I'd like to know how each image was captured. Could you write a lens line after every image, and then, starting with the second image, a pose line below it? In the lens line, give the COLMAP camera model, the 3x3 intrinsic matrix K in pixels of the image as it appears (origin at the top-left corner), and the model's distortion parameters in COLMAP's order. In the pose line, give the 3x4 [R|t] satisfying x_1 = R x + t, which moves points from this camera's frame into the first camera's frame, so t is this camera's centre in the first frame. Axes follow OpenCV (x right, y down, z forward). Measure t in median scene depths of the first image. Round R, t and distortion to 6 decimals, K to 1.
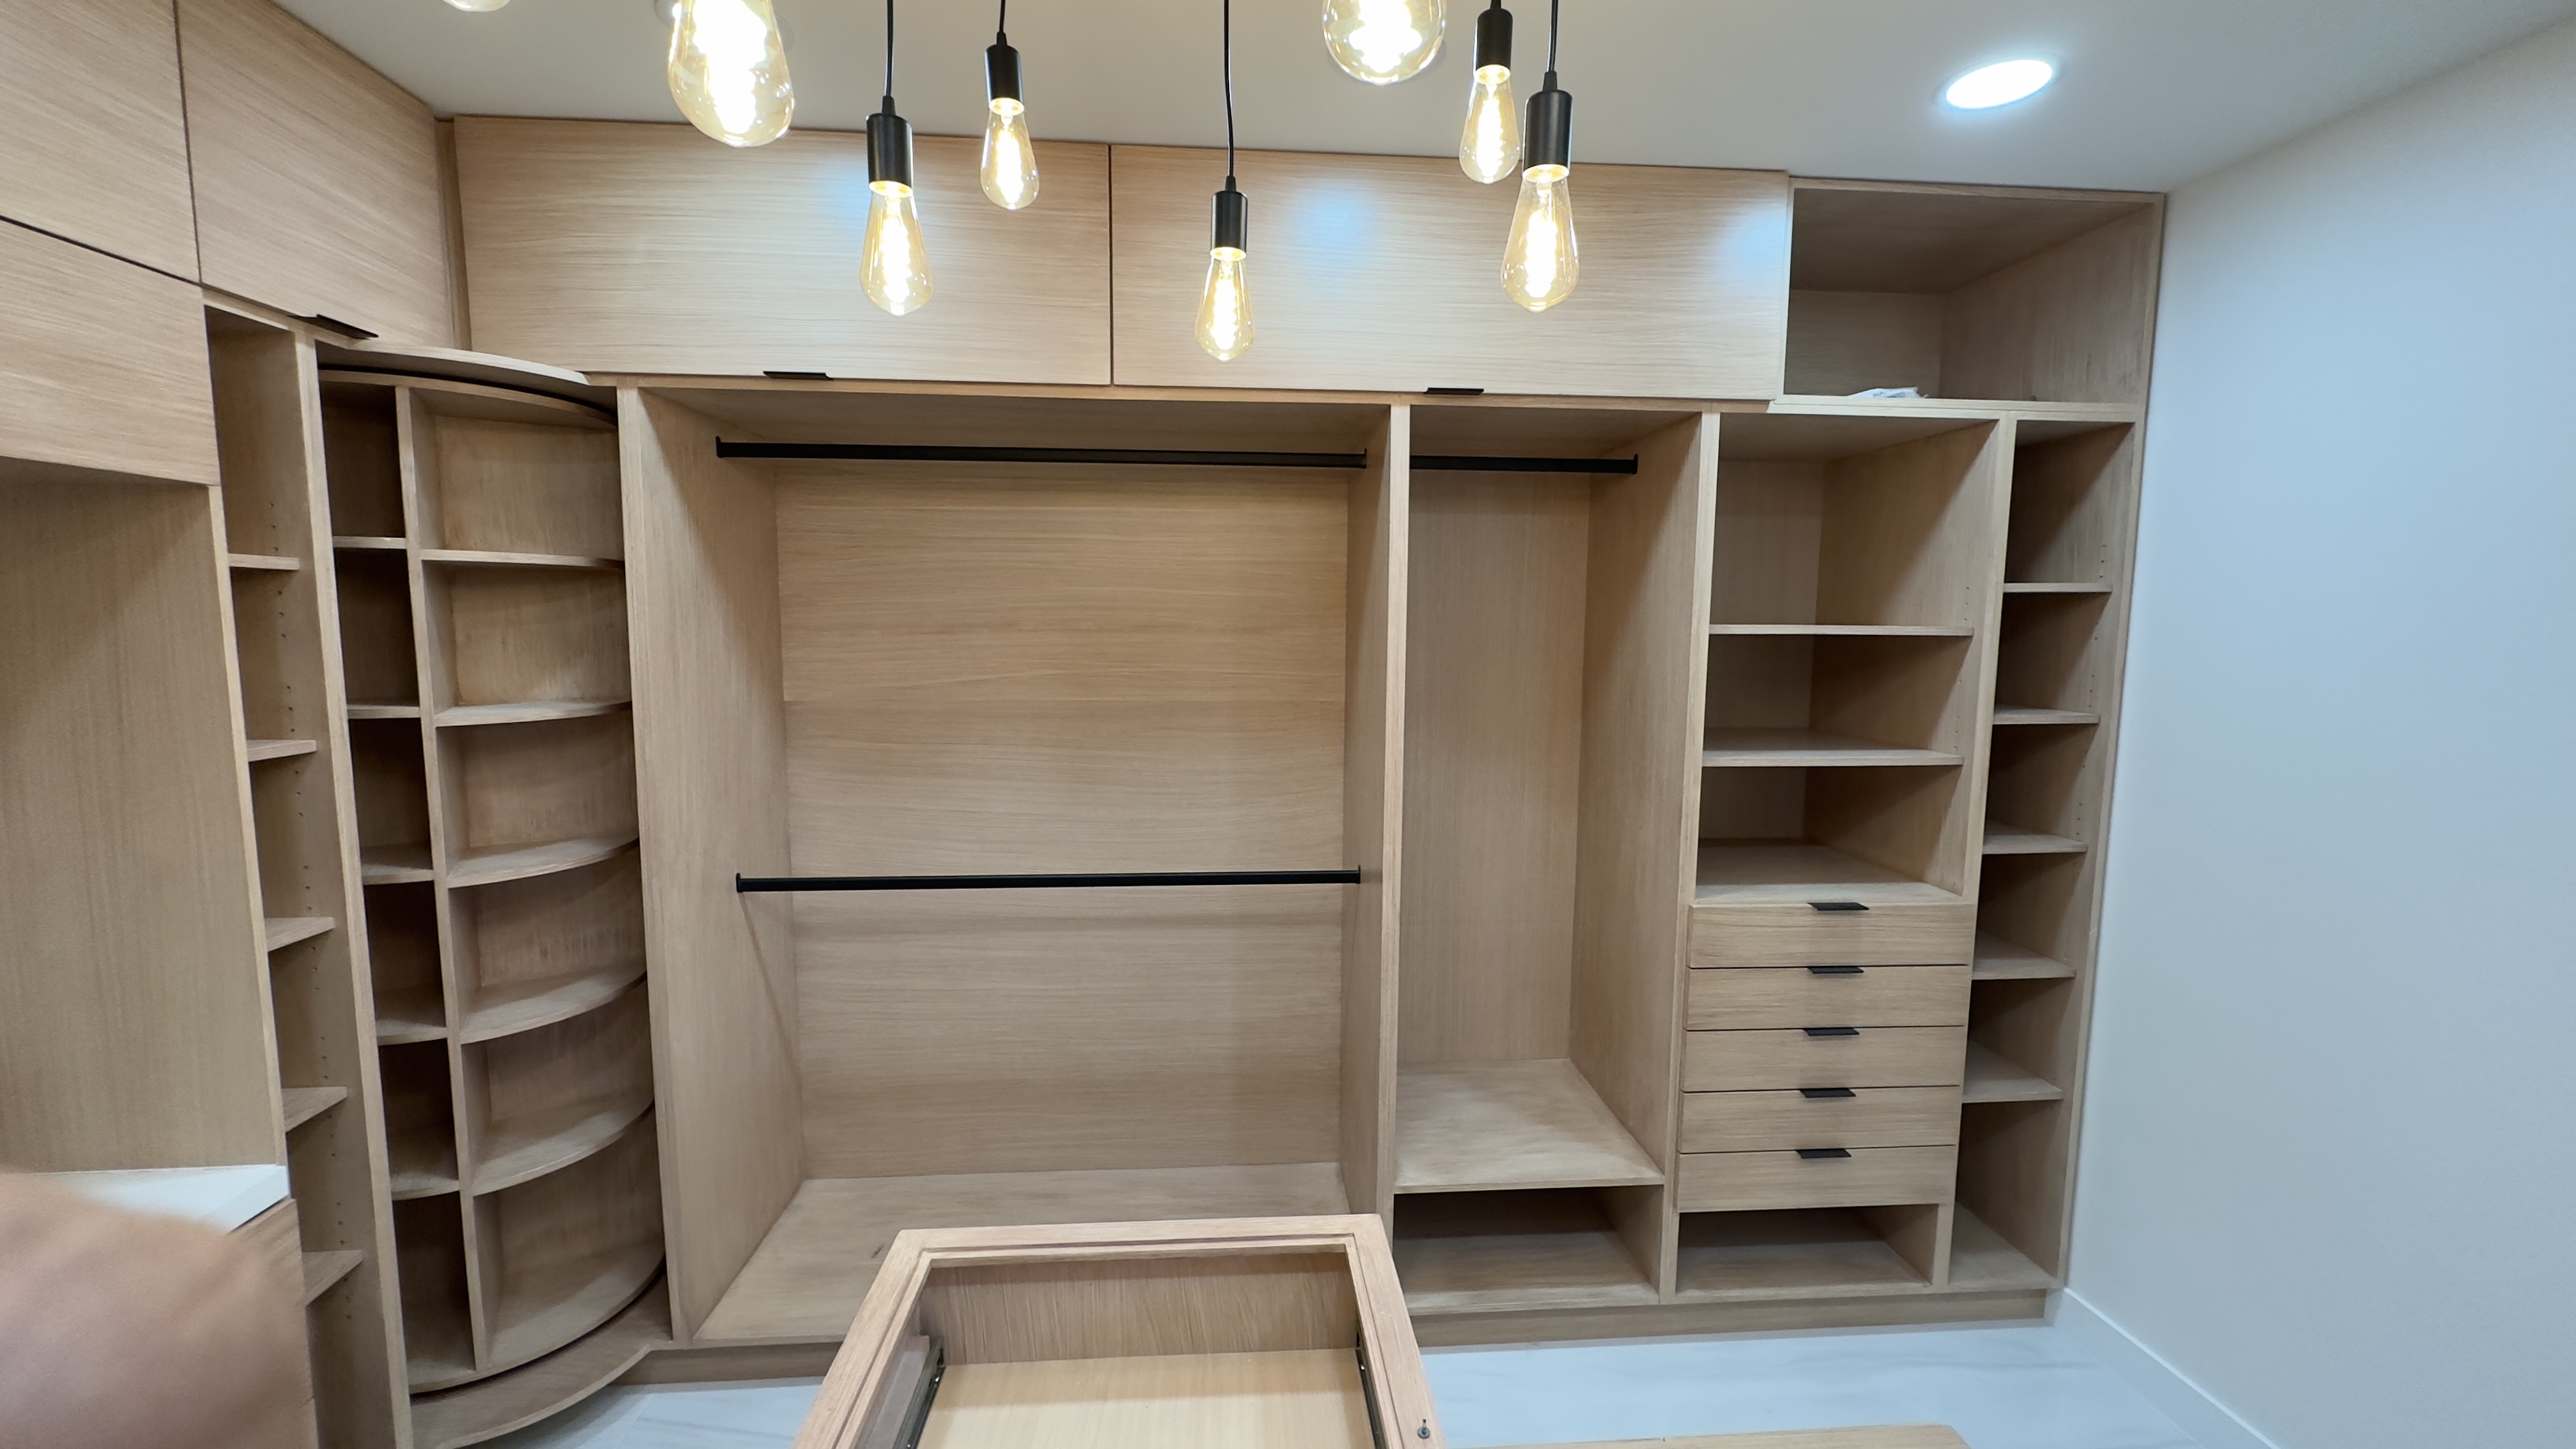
lens RADIAL K [[1032.3, 0, 1283.9], [0, 1032.3, 725.0], [0, 0, 1]] dist [-0.000626, 0.000446]
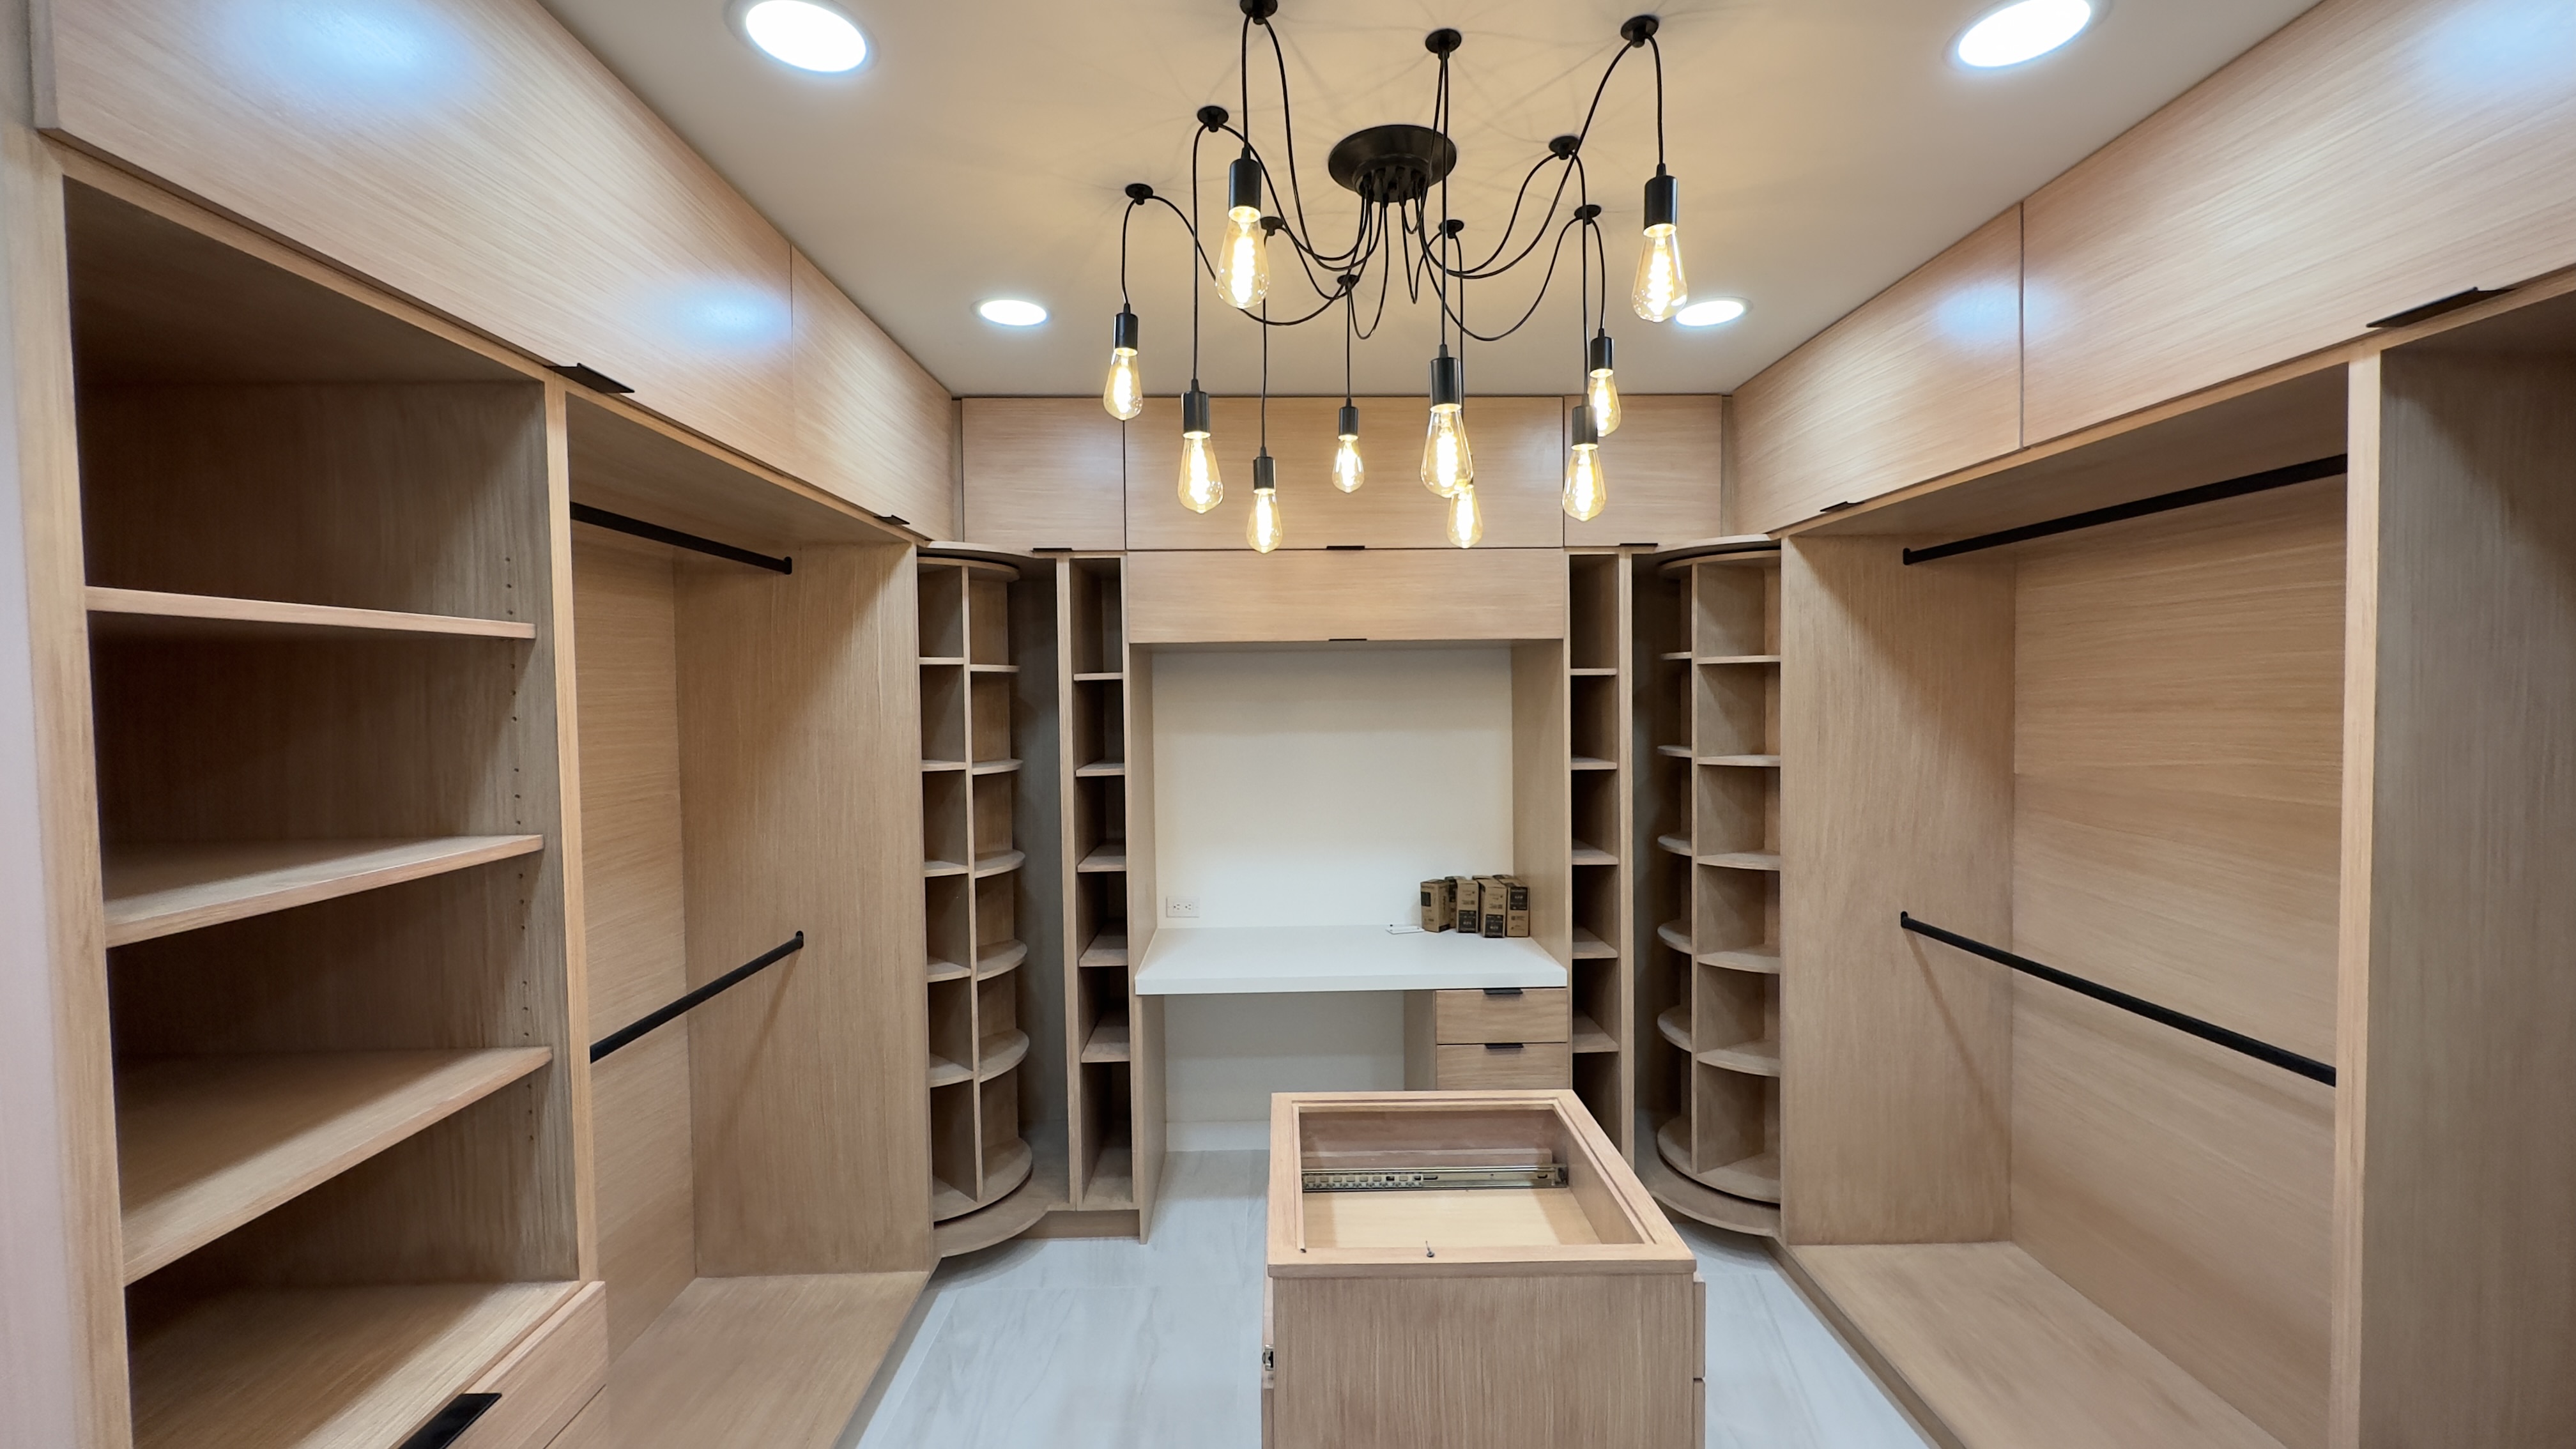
lens RADIAL K [[1032.3, 0, 1283.9], [0, 1032.3, 725.0], [0, 0, 1]] dist [-0.000626, 0.000446]
pose [[-0.071393, 0.023704, -0.997167, 0.693560], [-0.090740, 0.995418, 0.030159, -0.040101], [0.993312, 0.092636, -0.068915, 0.357518]]
